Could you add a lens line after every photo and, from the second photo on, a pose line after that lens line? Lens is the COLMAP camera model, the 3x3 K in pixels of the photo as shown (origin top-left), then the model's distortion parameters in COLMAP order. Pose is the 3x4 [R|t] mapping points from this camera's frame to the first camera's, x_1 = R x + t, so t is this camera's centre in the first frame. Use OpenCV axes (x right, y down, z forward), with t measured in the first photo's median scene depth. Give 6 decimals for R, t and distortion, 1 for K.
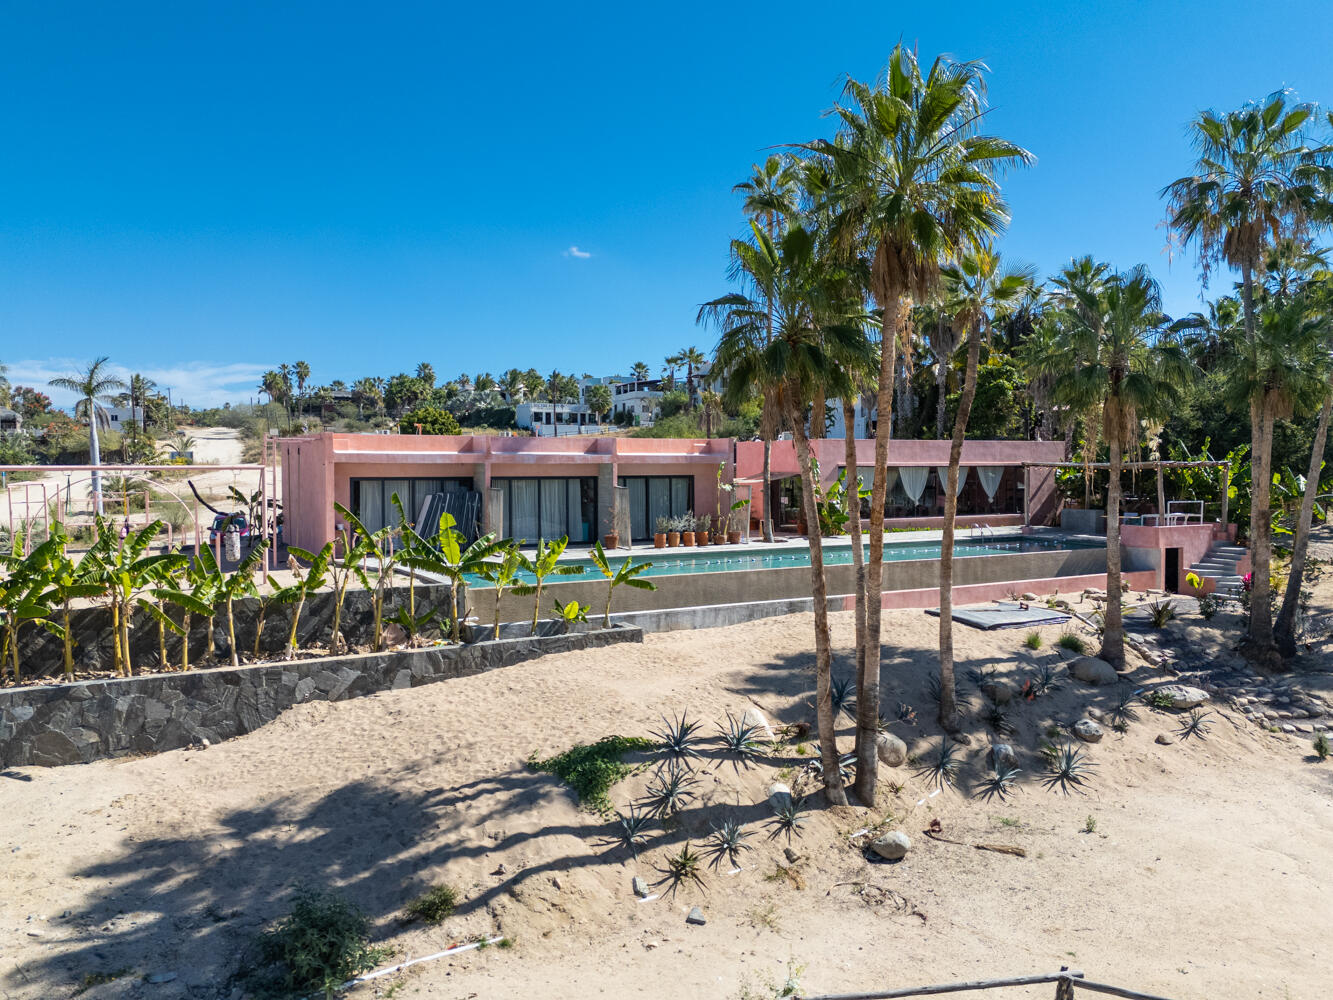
lens RADIAL K [[976.0, 0, 663.6], [0, 976.0, 503.0], [0, 0, 1]] dist [0.082614, -0.082347]
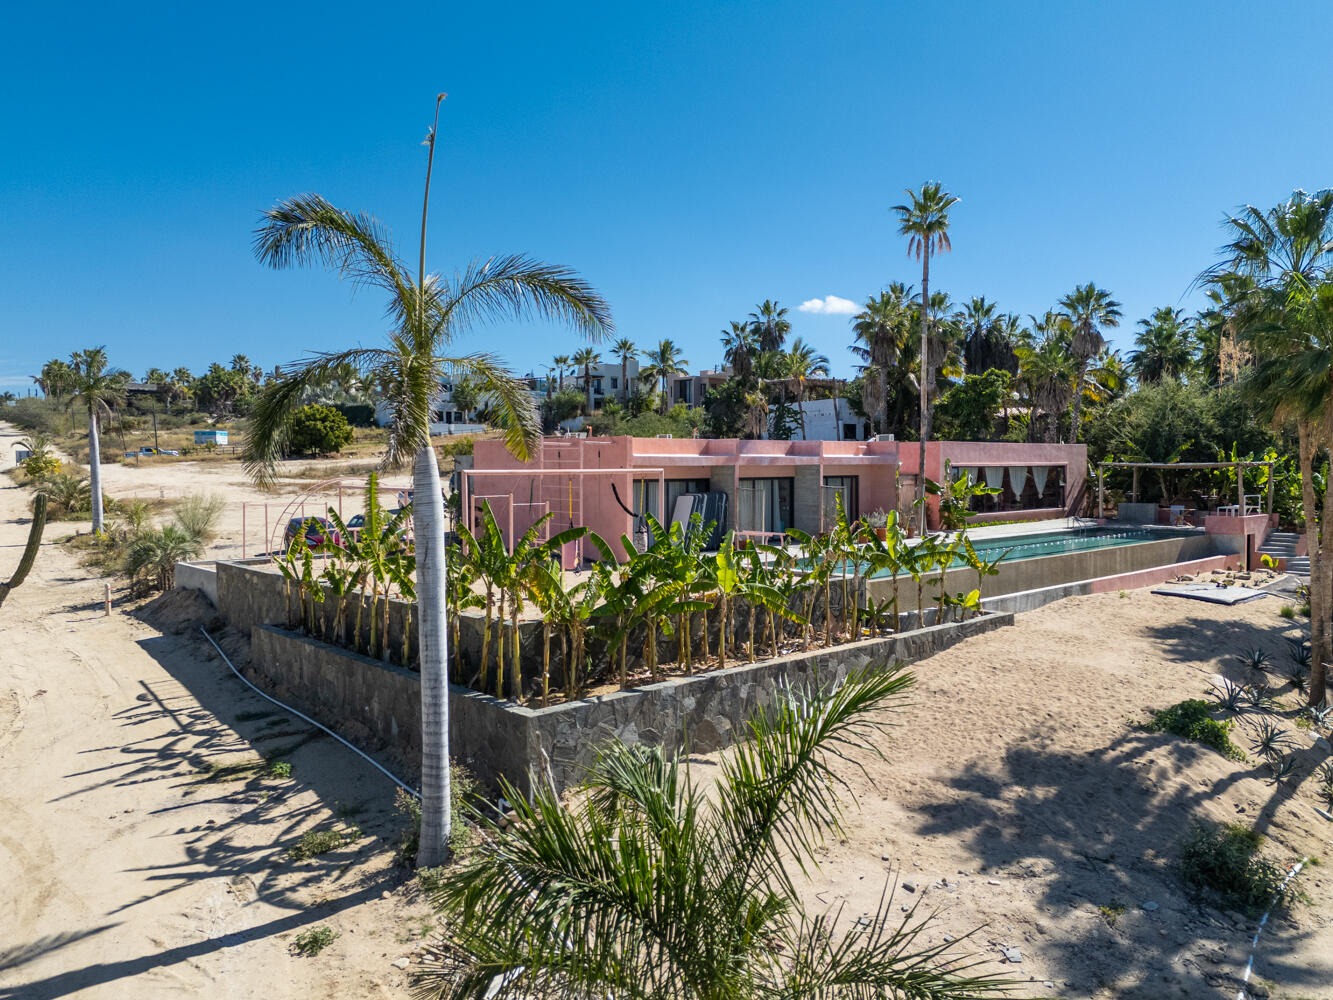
lens RADIAL K [[976.0, 0, 663.6], [0, 976.0, 503.0], [0, 0, 1]] dist [0.082614, -0.082347]
pose [[0.974341, -0.011300, 0.224793, -0.663632], [0.011007, 0.999936, 0.002556, -0.004742], [-0.224807, -0.000016, 0.974403, -0.010534]]
